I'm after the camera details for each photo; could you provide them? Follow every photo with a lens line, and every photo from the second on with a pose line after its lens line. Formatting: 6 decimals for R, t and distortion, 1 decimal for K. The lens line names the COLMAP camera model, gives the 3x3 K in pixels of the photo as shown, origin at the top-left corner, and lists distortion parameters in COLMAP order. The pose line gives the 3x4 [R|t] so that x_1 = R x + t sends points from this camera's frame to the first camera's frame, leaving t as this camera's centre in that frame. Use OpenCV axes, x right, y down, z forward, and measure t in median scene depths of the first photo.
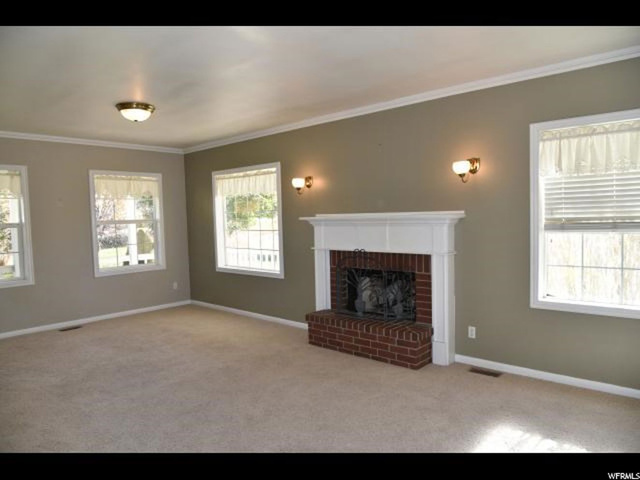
lens RADIAL K [[431.7, 0, 320.0], [0, 431.7, 240.0], [0, 0, 1]] dist [-0.051713, 0.003769]
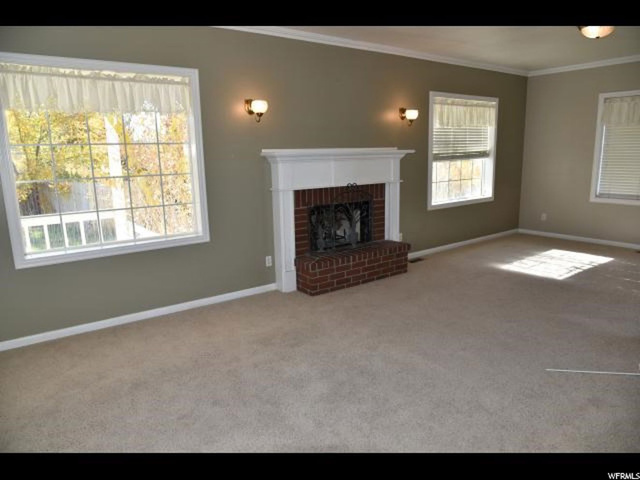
lens RADIAL K [[431.7, 0, 320.0], [0, 431.7, 240.0], [0, 0, 1]] dist [-0.051713, 0.003769]
pose [[0.211245, -0.177436, 0.961193, -0.945299], [0.067278, 0.983692, 0.166803, -0.022766], [-0.975115, 0.029431, 0.219737, 0.866194]]
